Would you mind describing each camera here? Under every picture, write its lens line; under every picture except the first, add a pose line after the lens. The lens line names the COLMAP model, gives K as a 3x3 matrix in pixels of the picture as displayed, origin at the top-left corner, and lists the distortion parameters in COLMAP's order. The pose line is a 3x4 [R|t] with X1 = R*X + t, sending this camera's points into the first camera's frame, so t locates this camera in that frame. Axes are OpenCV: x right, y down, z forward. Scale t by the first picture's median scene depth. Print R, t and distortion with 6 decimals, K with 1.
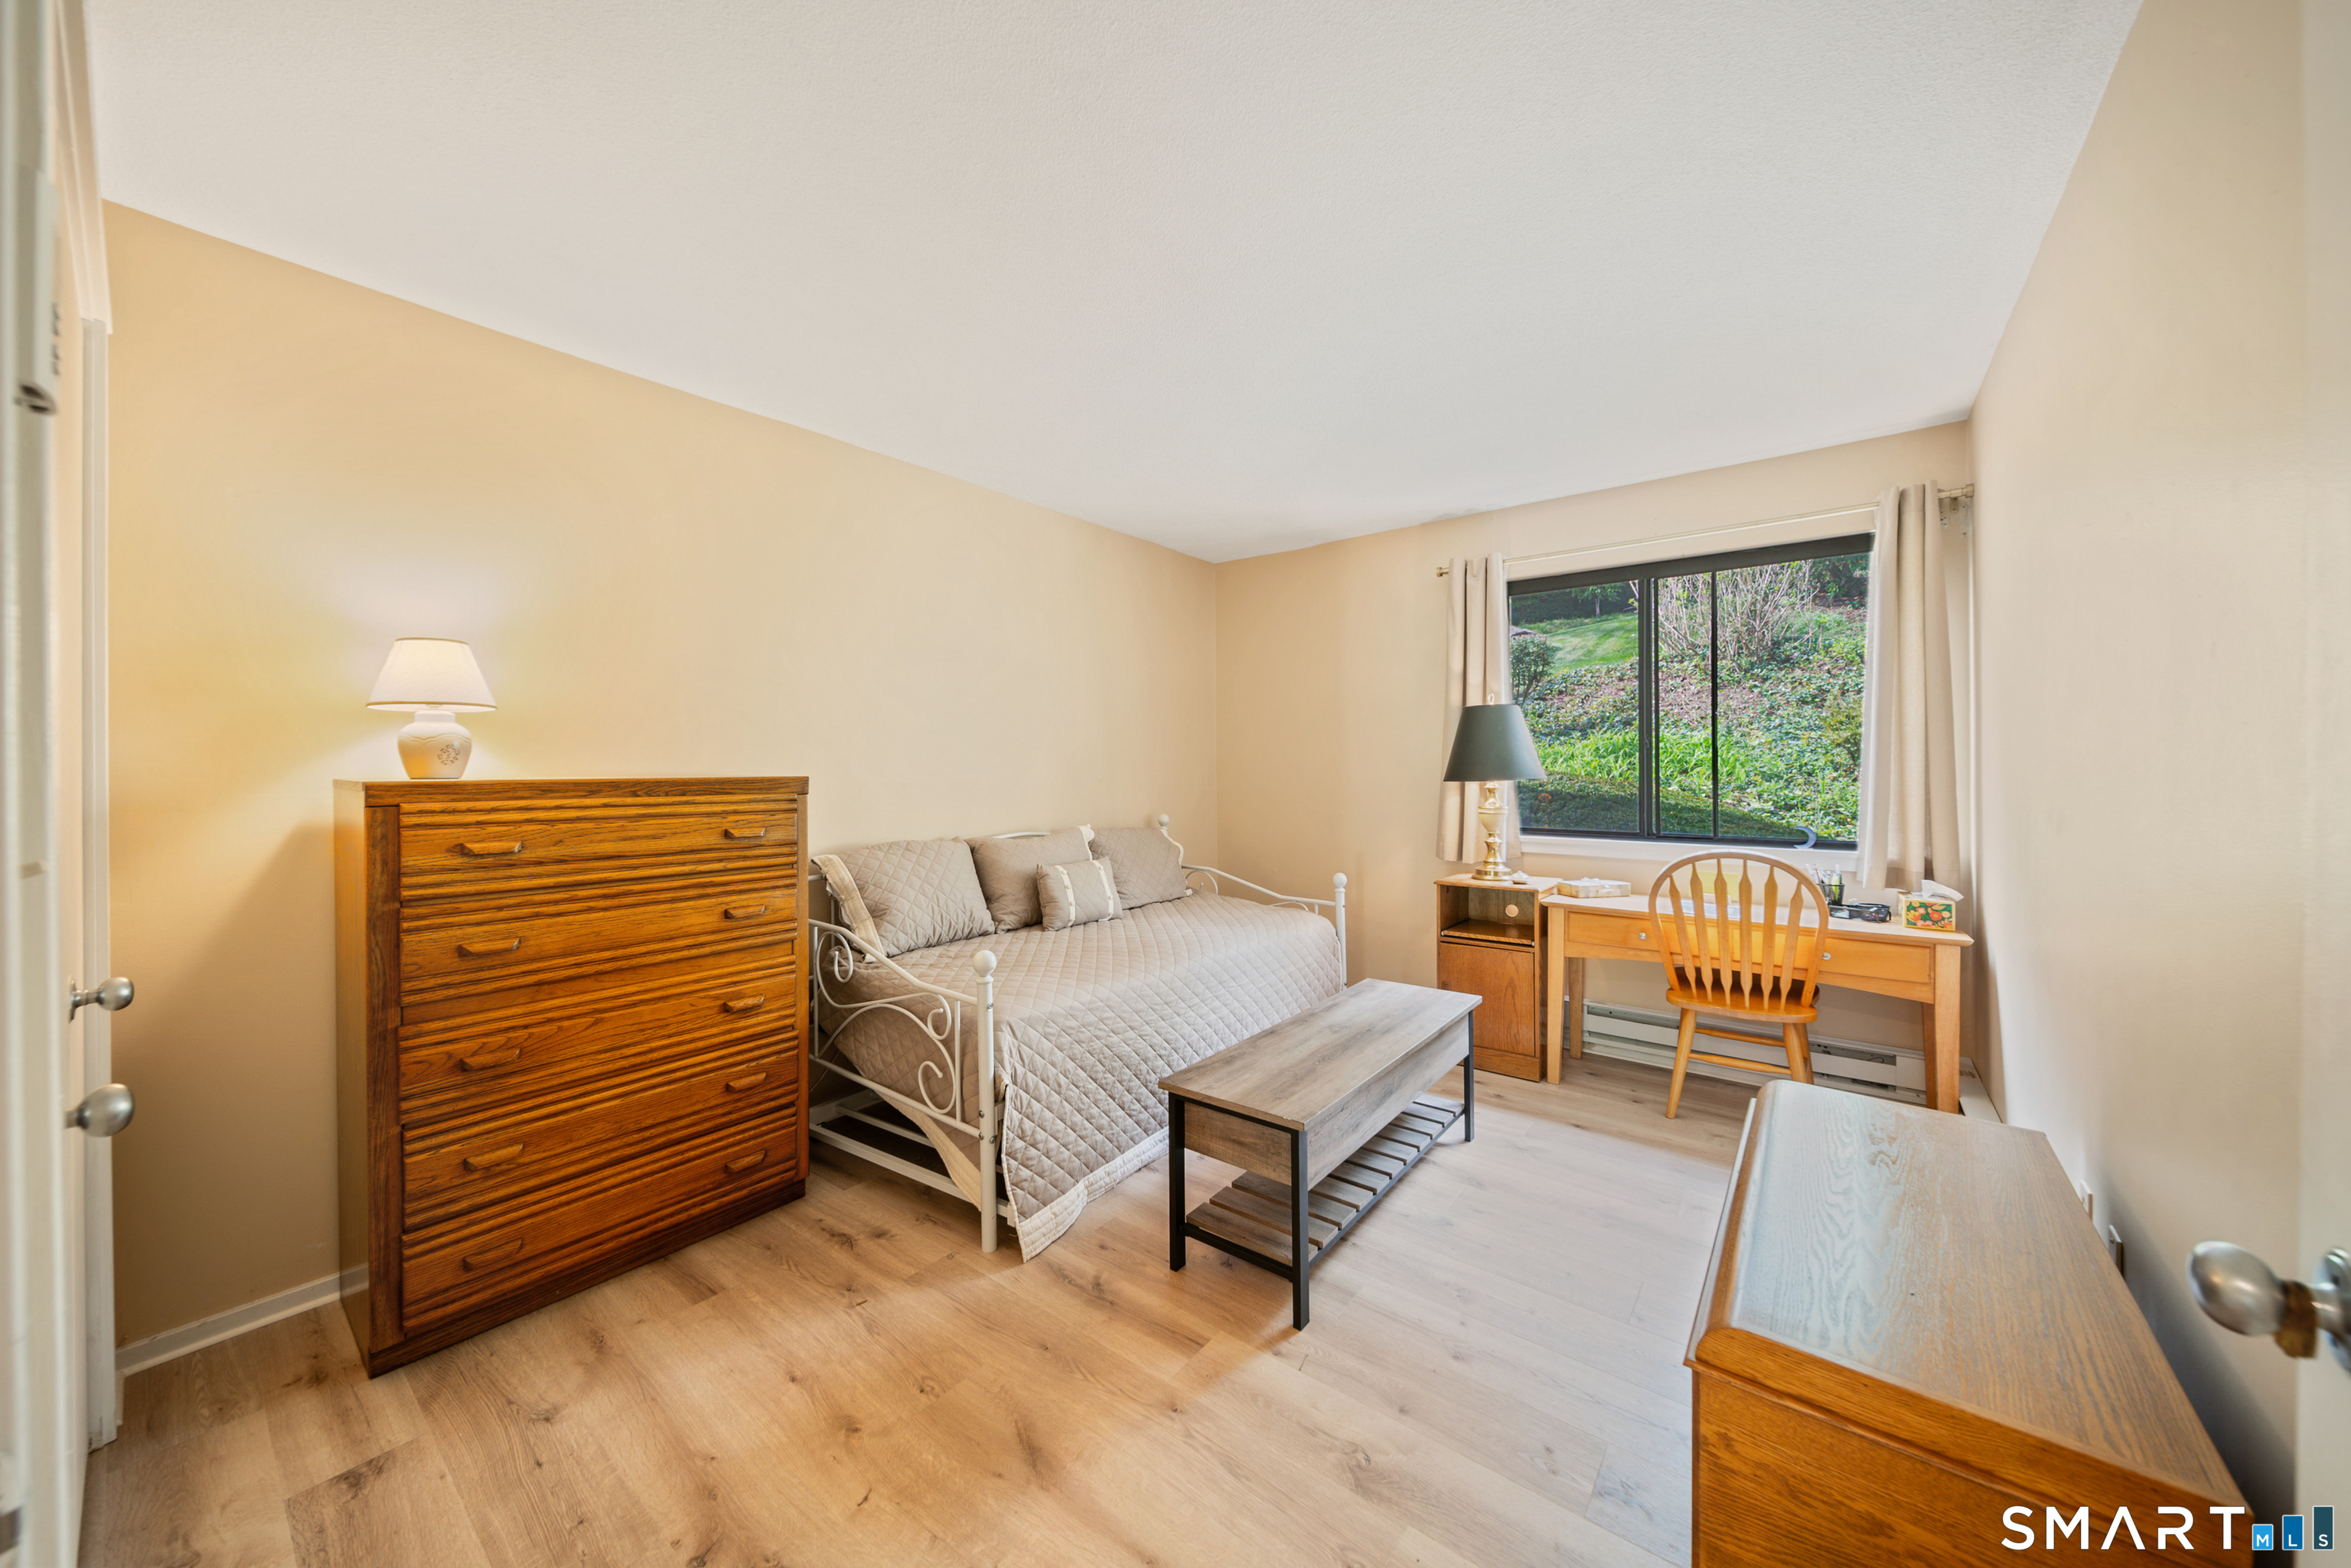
lens RADIAL K [[824.3, 0, 1160.7], [0, 824.3, 773.1], [0, 0, 1]] dist [-0.000182, -0.000021]
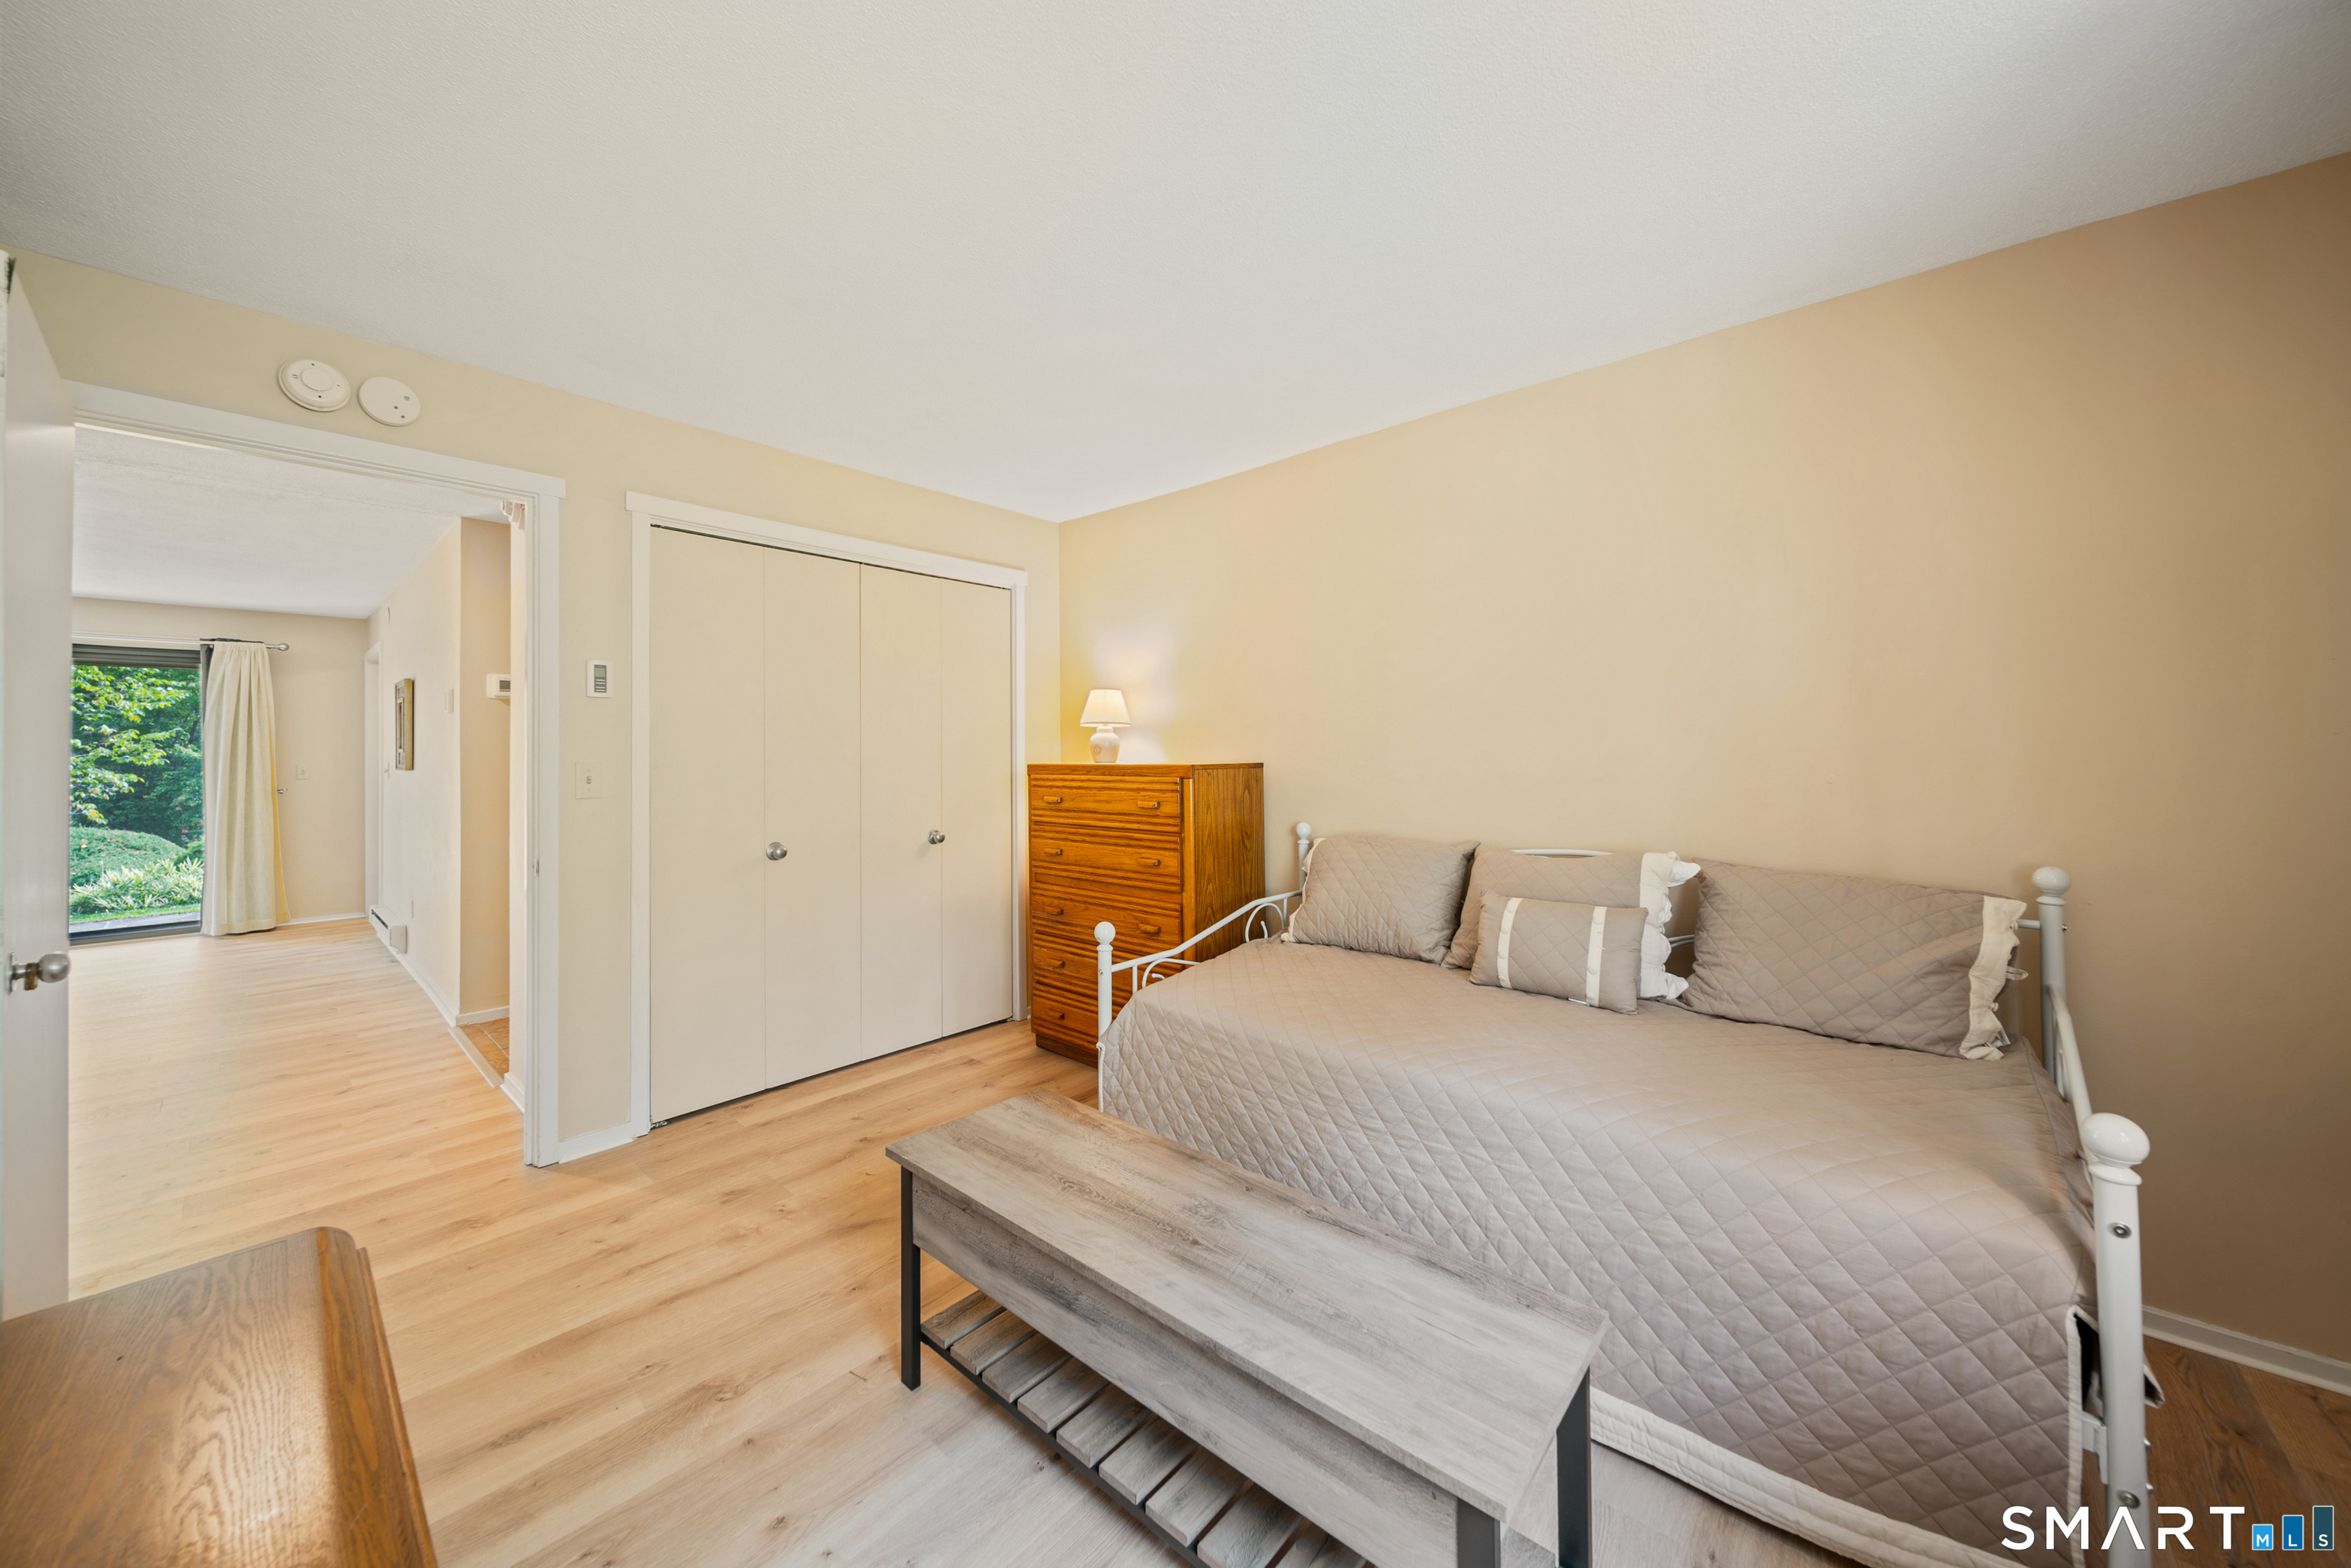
lens RADIAL K [[836.2, 0, 1168.5], [0, 836.2, 754.0], [0, 0, 1]] dist [-0.001428, -0.000575]
pose [[-0.059505, 0.001035, -0.998227, 0.788858], [-0.000885, 0.999999, 0.001090, -0.012467], [0.998228, 0.000948, -0.059504, 0.991982]]
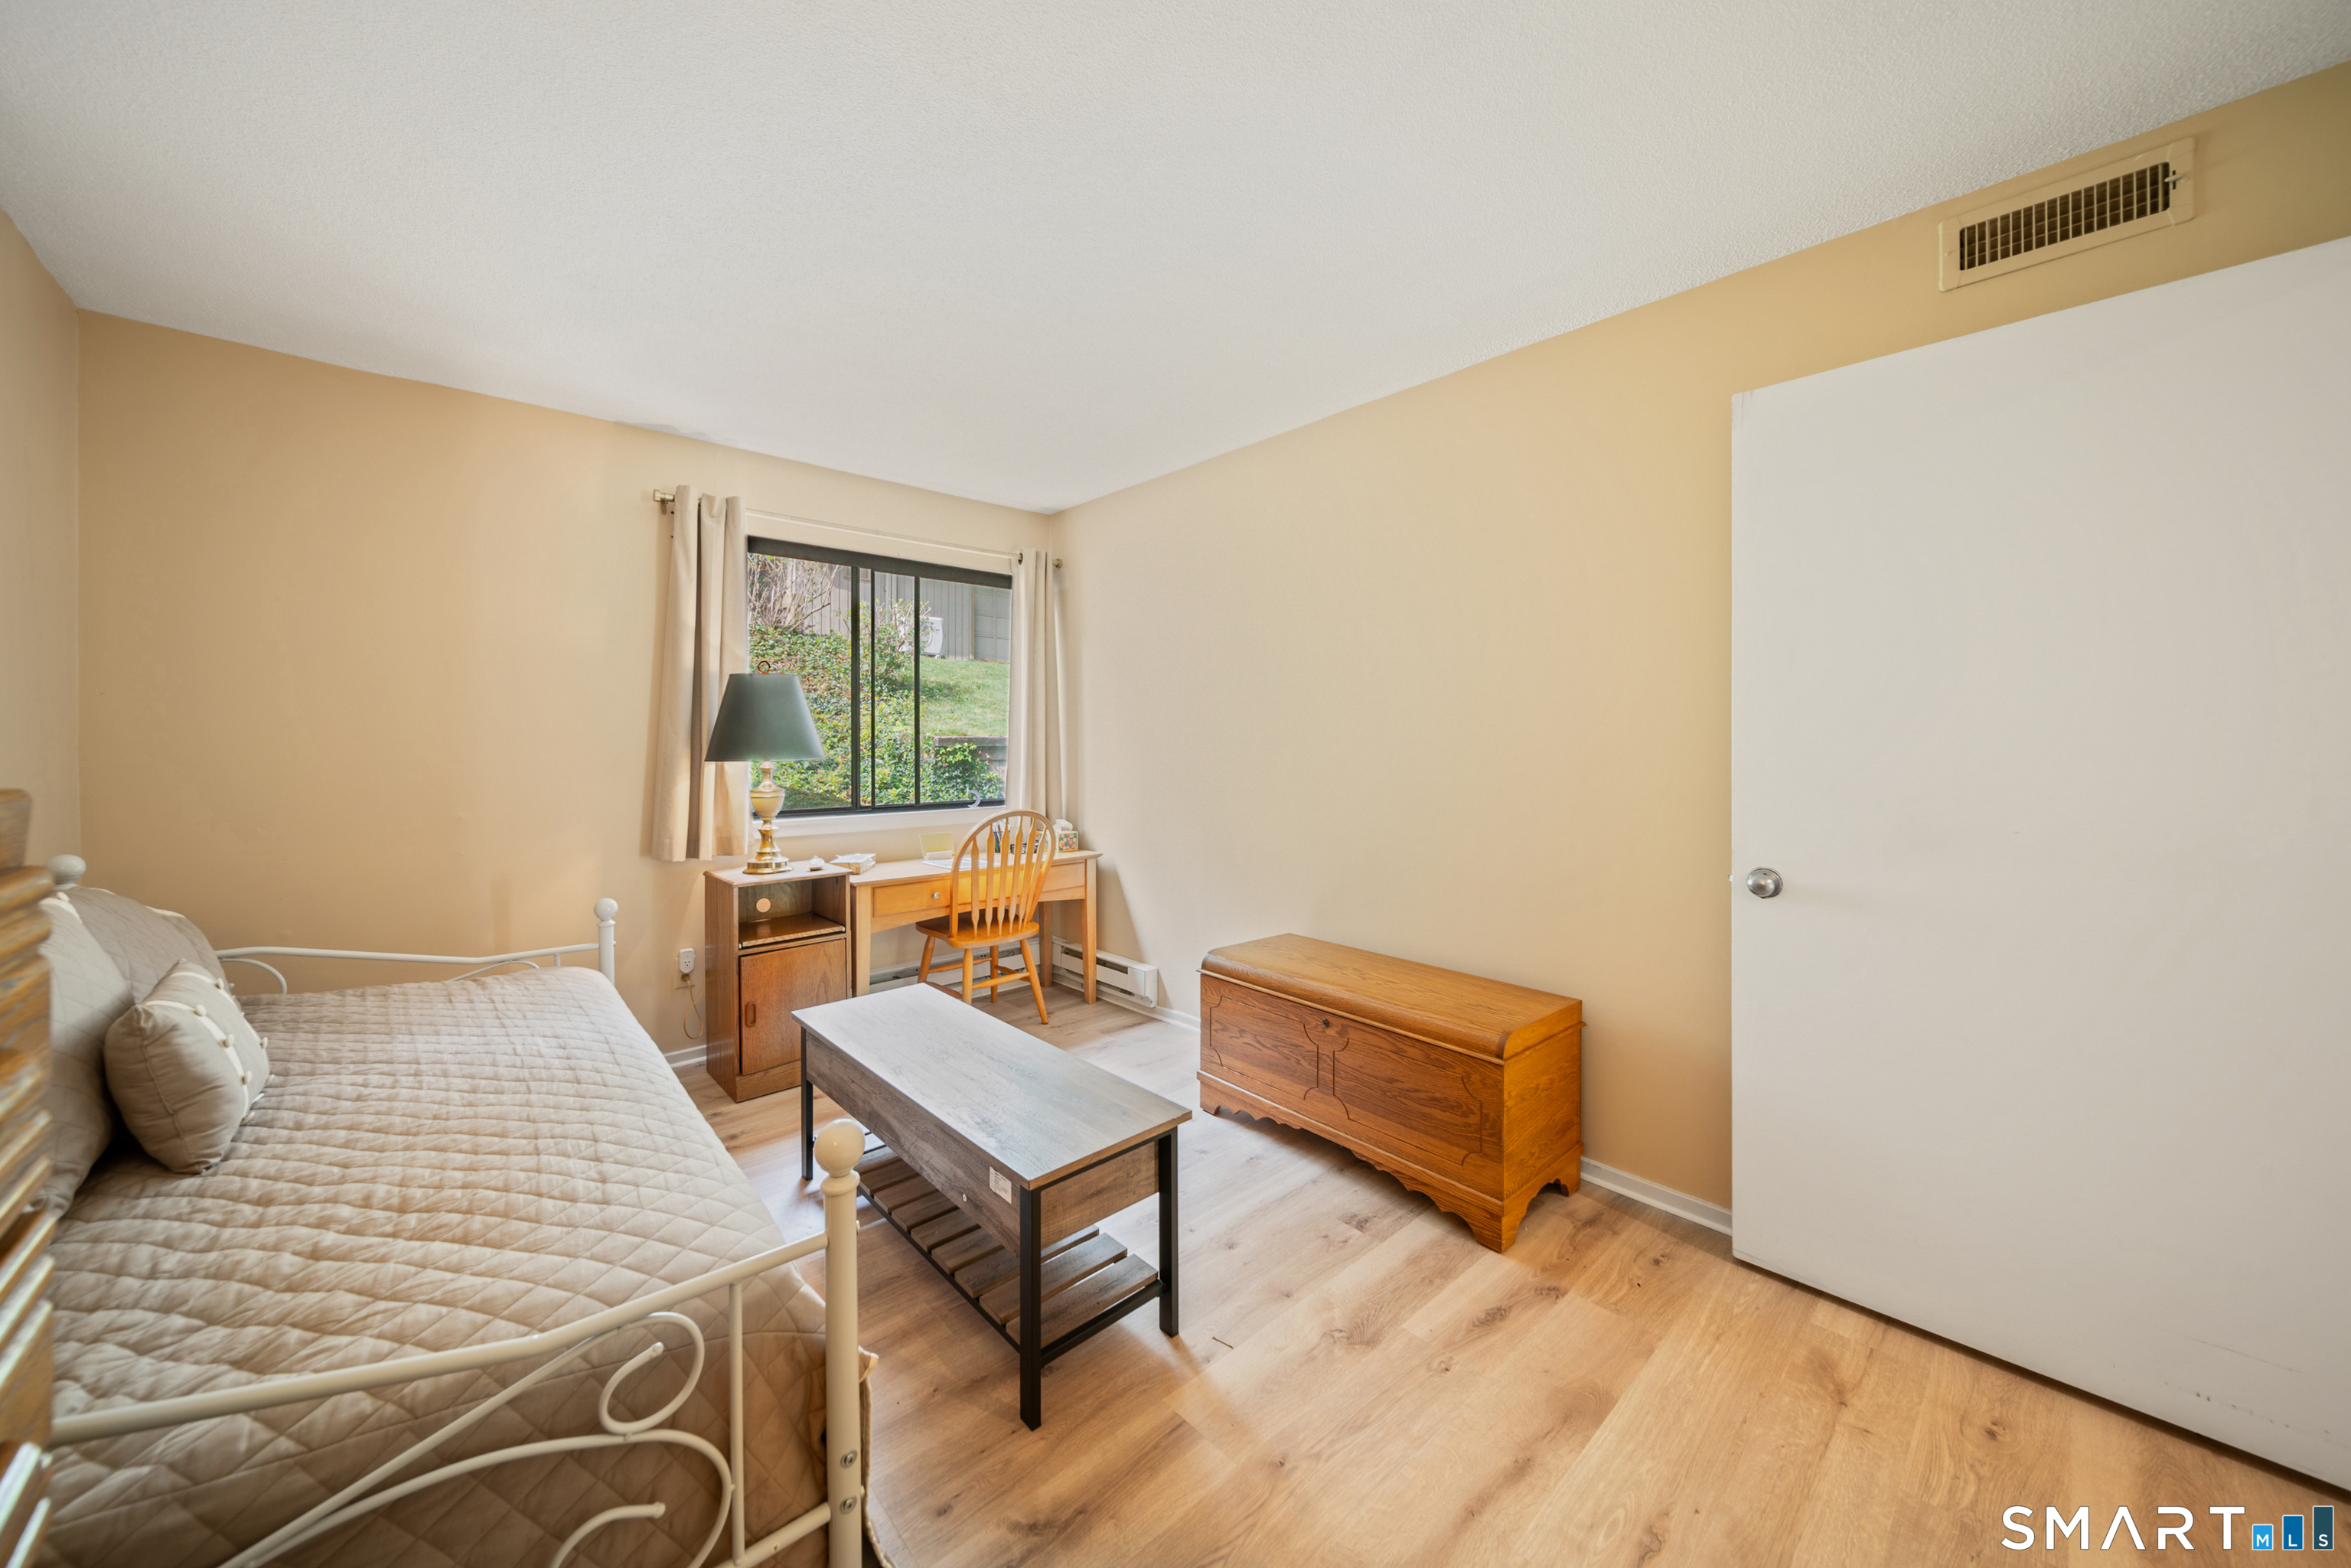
lens RADIAL K [[820.8, 0, 1175.0], [0, 820.8, 754.8], [0, 0, 1]] dist [-0.002247, -0.000169]
pose [[0.161612, -0.011911, 0.986783, -0.555717], [0.011535, 0.999882, 0.010180, 0.000429], [-0.986787, 0.009737, 0.161730, 0.621548]]
